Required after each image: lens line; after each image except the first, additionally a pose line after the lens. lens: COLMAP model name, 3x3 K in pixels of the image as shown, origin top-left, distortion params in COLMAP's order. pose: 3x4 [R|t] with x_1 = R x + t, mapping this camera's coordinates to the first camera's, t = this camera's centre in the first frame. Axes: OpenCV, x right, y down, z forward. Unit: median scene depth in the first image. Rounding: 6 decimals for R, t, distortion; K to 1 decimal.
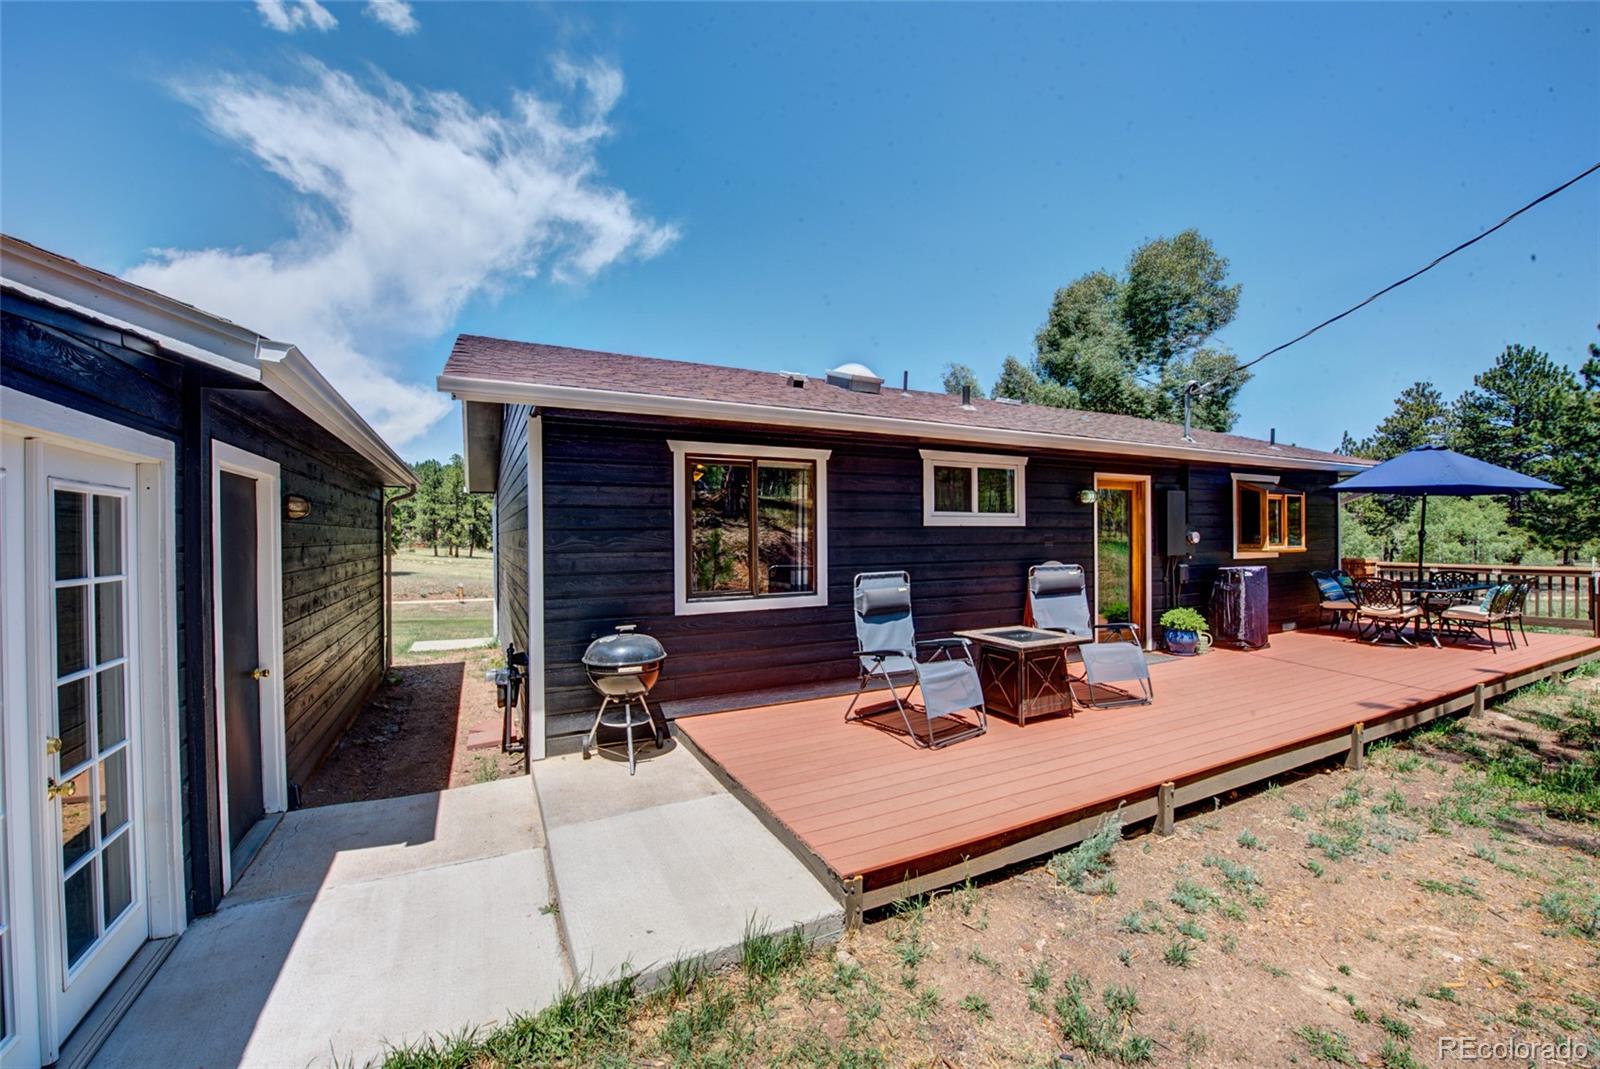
lens RADIAL K [[630.9, 0, 800.1], [0, 630.9, 537.4], [0, 0, 1]] dist [-0.014821, -0.002547]
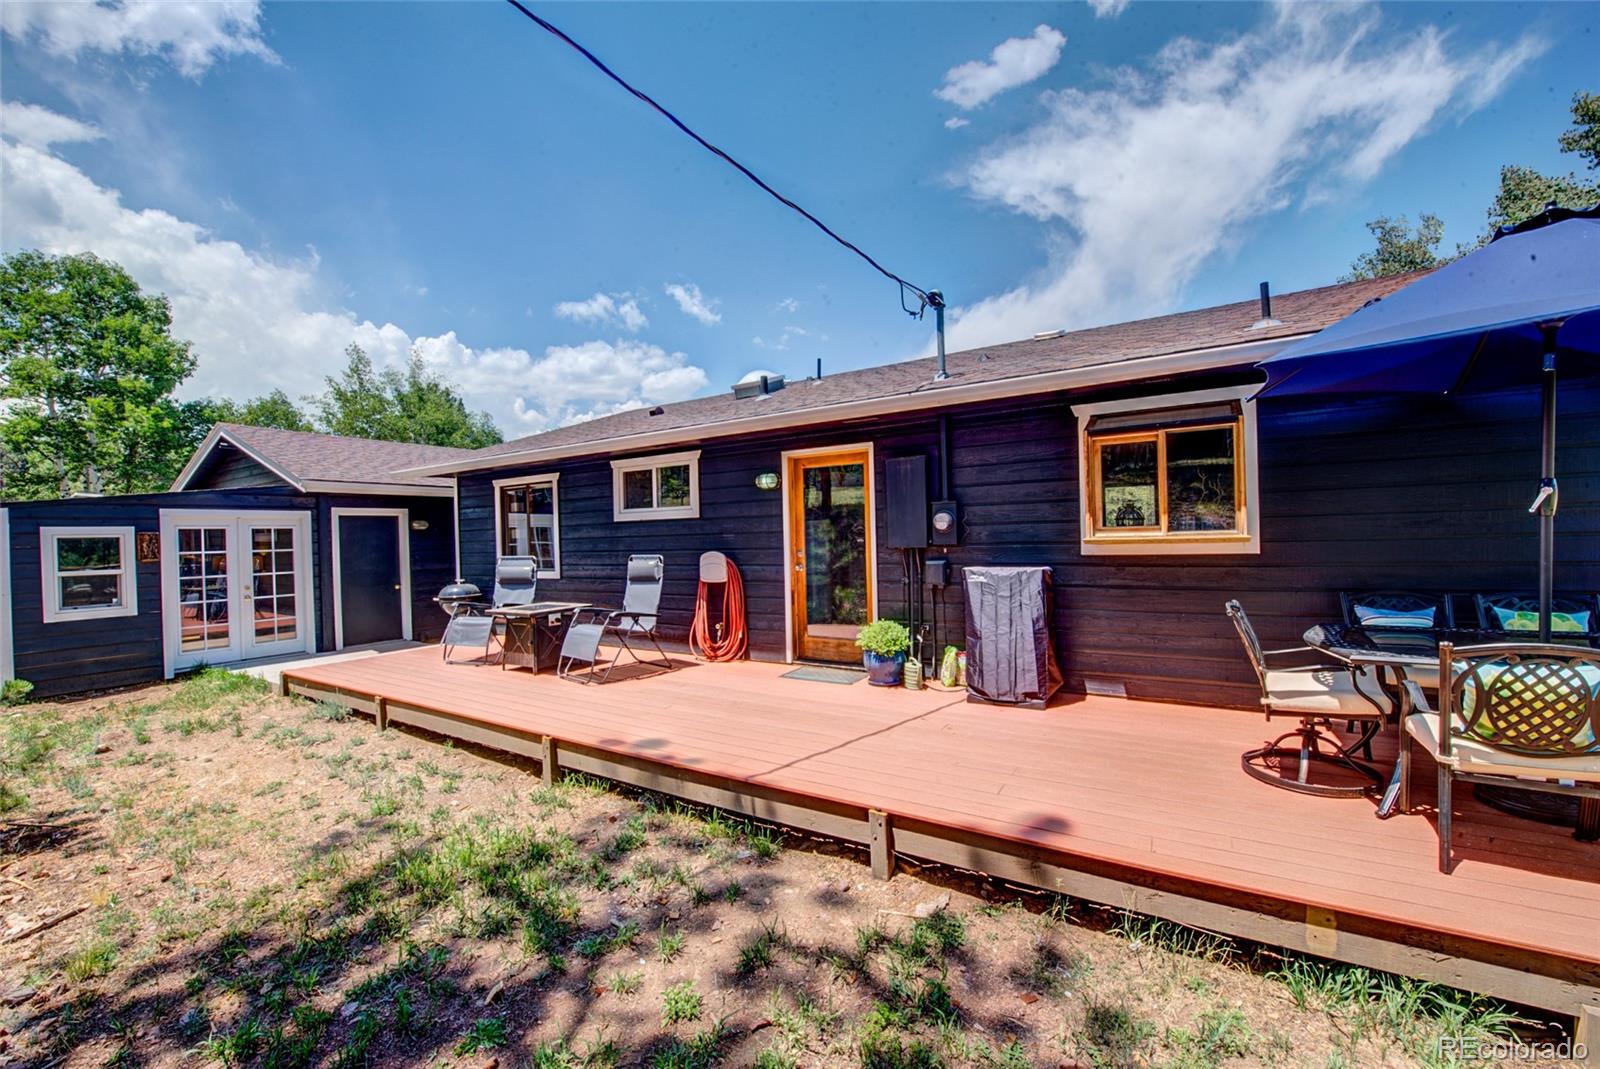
lens RADIAL K [[665.6, 0, 802.3], [0, 665.6, 559.0], [0, 0, 1]] dist [-0.000937, -0.000267]
pose [[0.504732, 0.020476, -0.863033, 1.517603], [0.017248, 0.999280, 0.033796, 0.018107], [0.863104, -0.031944, 0.504015, 0.641291]]
